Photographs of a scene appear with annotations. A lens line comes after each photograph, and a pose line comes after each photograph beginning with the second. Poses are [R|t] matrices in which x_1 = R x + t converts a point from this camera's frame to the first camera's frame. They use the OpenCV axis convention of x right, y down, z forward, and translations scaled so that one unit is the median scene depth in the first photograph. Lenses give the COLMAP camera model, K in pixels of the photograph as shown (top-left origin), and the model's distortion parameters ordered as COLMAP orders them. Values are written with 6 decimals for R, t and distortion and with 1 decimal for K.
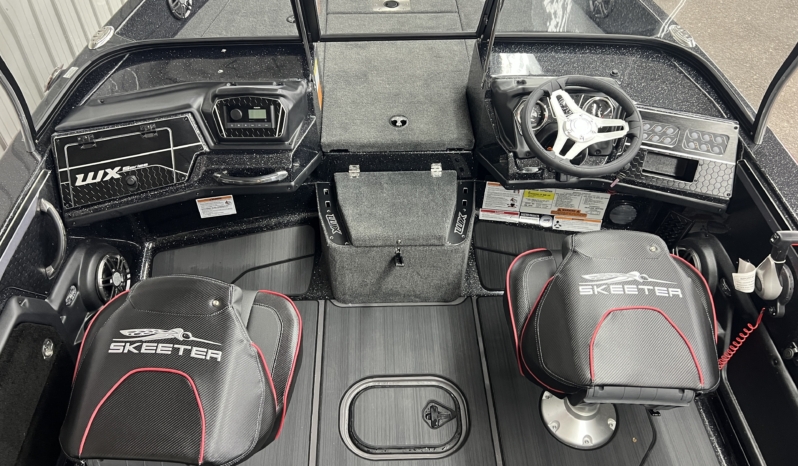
lens RADIAL K [[636.2, 0, 398.1], [0, 636.2, 252.0], [0, 0, 1]] dist [0.100271, -0.212791]
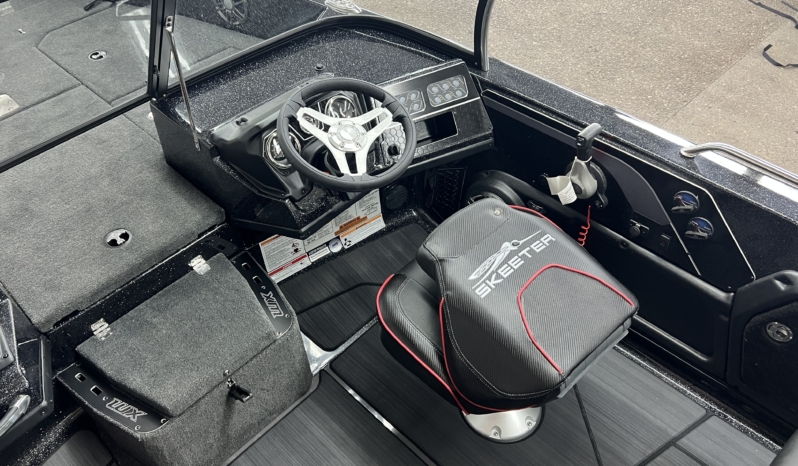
lens RADIAL K [[627.5, 0, 399.0], [0, 627.5, 233.0], [0, 0, 1]] dist [0.027400, -0.007152]
pose [[0.715241, -0.519133, 0.467901, -0.108355], [0.535653, 0.837231, 0.110092, -0.119341], [-0.448894, 0.171890, 0.876897, 0.216549]]
